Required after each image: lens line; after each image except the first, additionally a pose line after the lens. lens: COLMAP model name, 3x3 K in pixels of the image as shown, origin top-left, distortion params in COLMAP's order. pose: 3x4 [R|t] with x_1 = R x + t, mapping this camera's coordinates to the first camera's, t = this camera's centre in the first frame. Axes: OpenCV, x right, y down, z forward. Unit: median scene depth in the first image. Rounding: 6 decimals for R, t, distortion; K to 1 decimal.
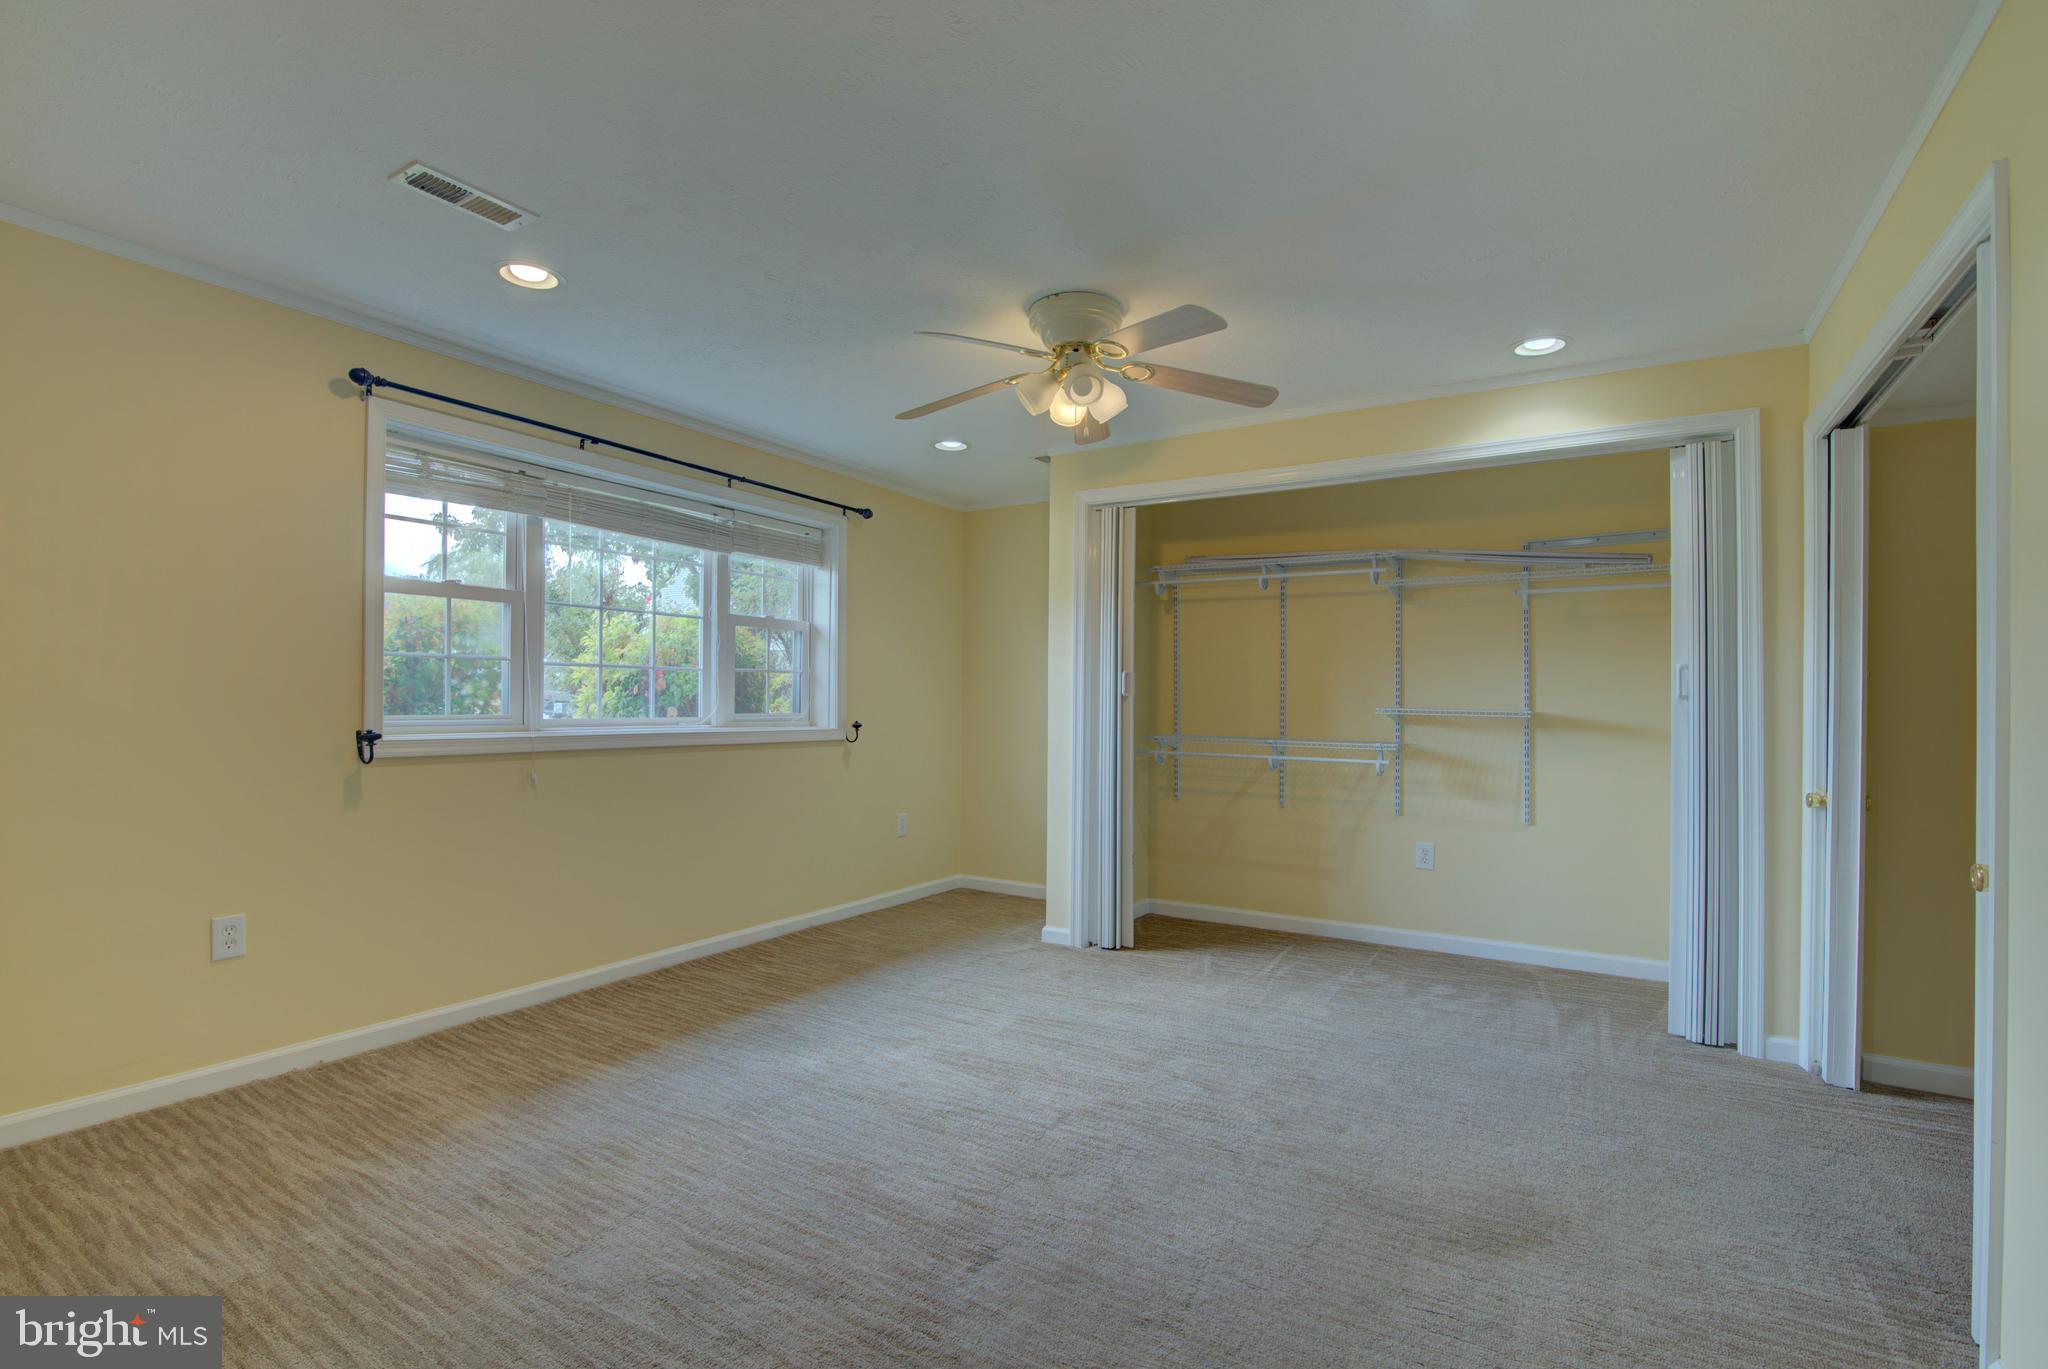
lens RADIAL K [[930.8, 0, 1025.4], [0, 930.8, 697.2], [0, 0, 1]] dist [-0.020715, 0.000926]
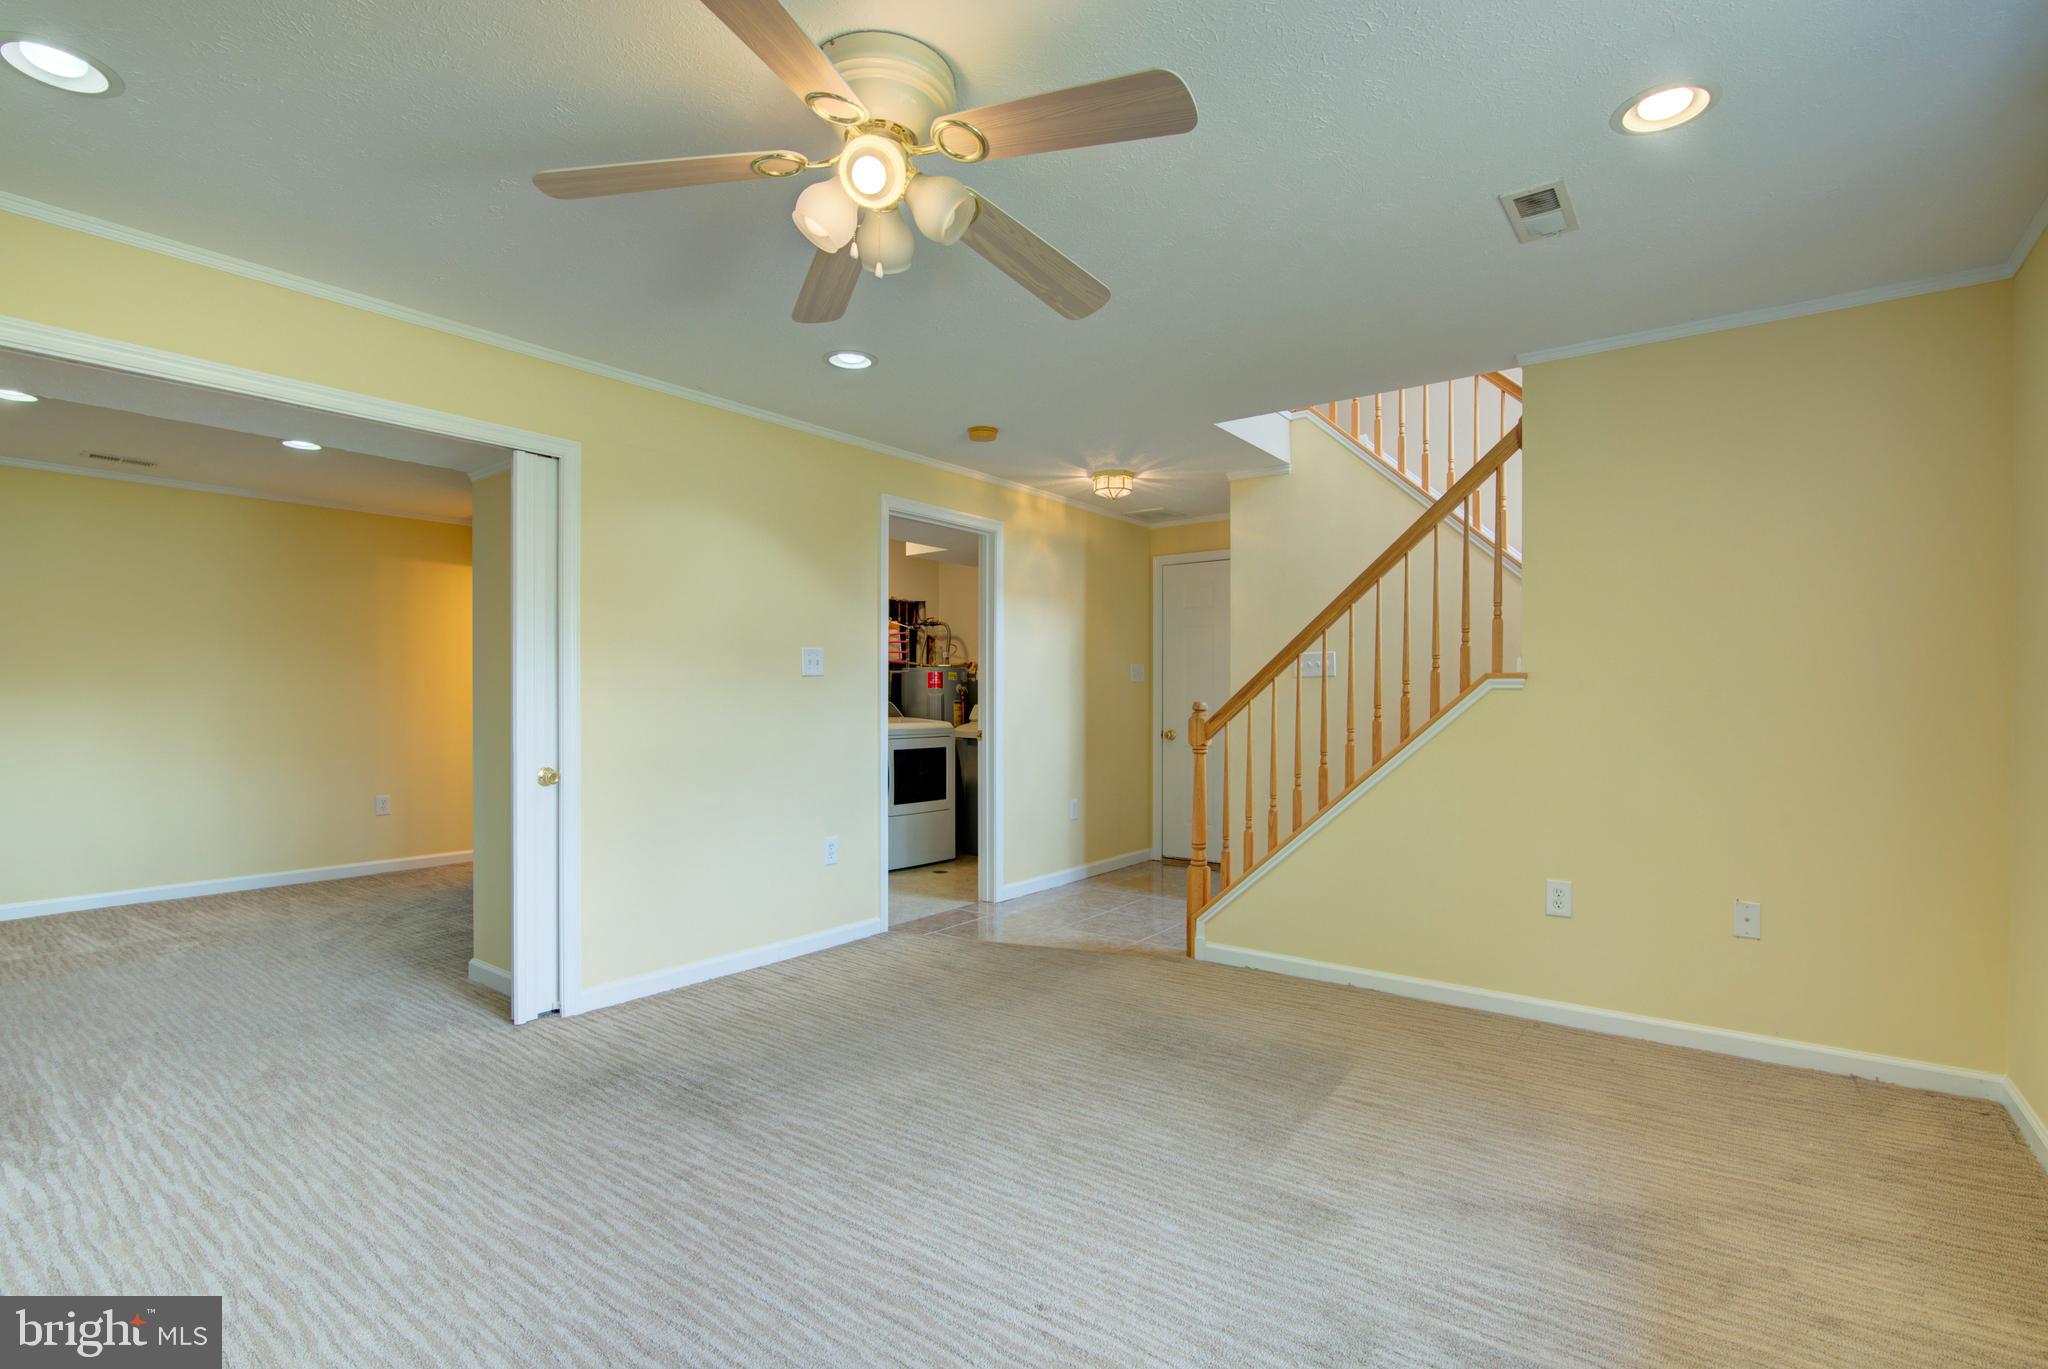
lens RADIAL K [[942.8, 0, 1021.5], [0, 942.8, 696.8], [0, 0, 1]] dist [-0.020585, 0.001064]
pose [[-0.995200, -0.010207, 0.097327, -0.074296], [-0.010517, 0.999941, -0.002668, 0.004078], [-0.097294, -0.003679, -0.995249, 1.134510]]
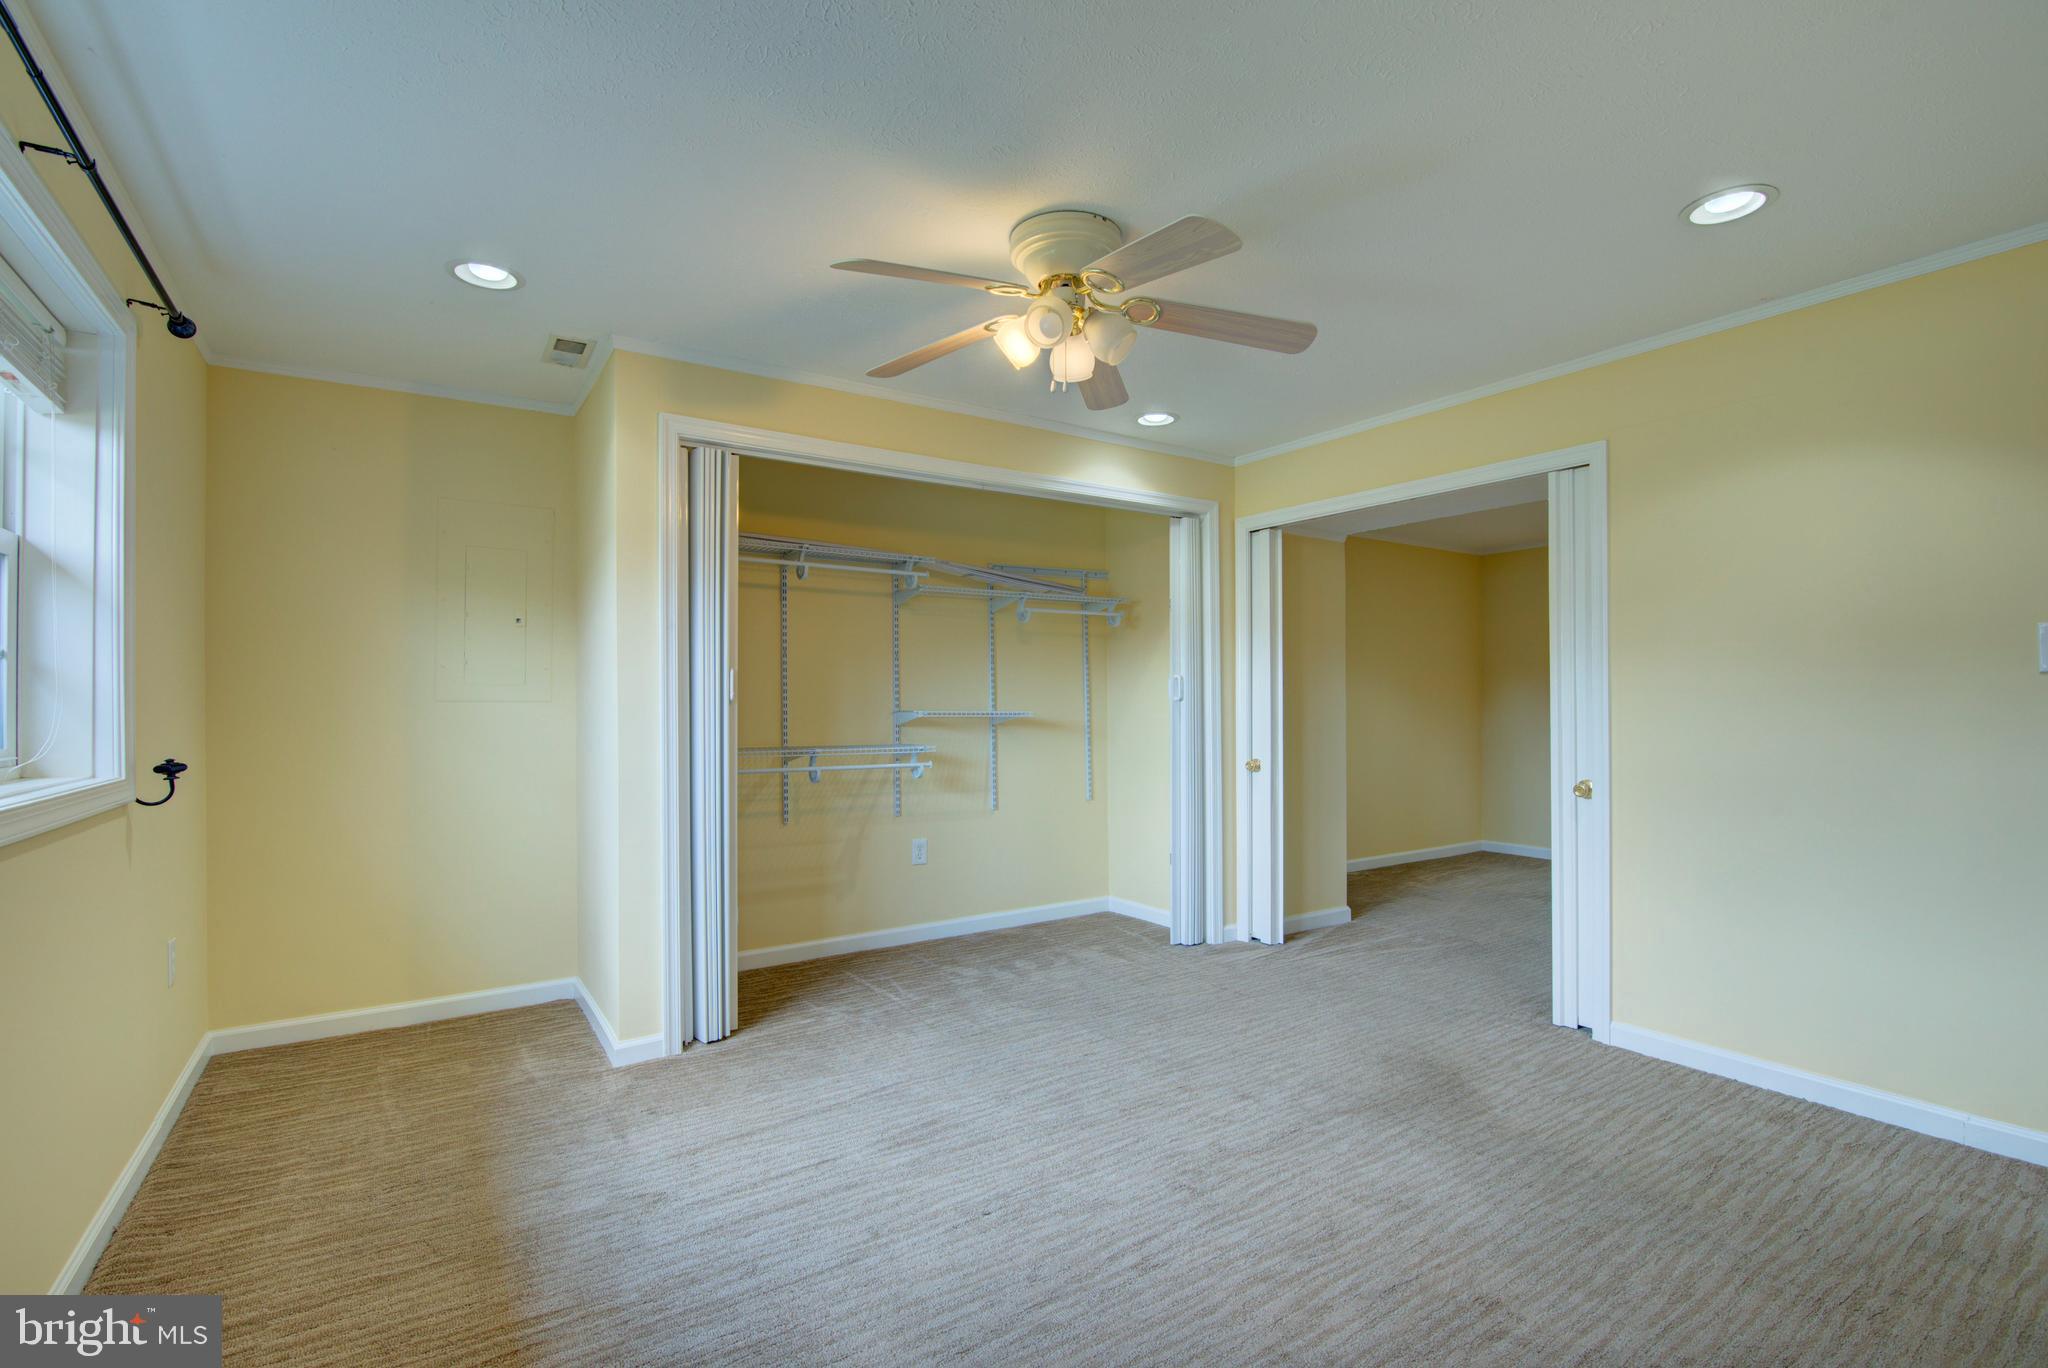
lens RADIAL K [[930.8, 0, 1025.4], [0, 930.8, 696.7], [0, 0, 1]] dist [-0.020715, 0.000926]
pose [[0.413745, -0.005037, 0.910379, -0.498529], [0.003011, 0.999987, 0.004164, -0.007921], [-0.910388, 0.001018, 0.413755, 0.480818]]
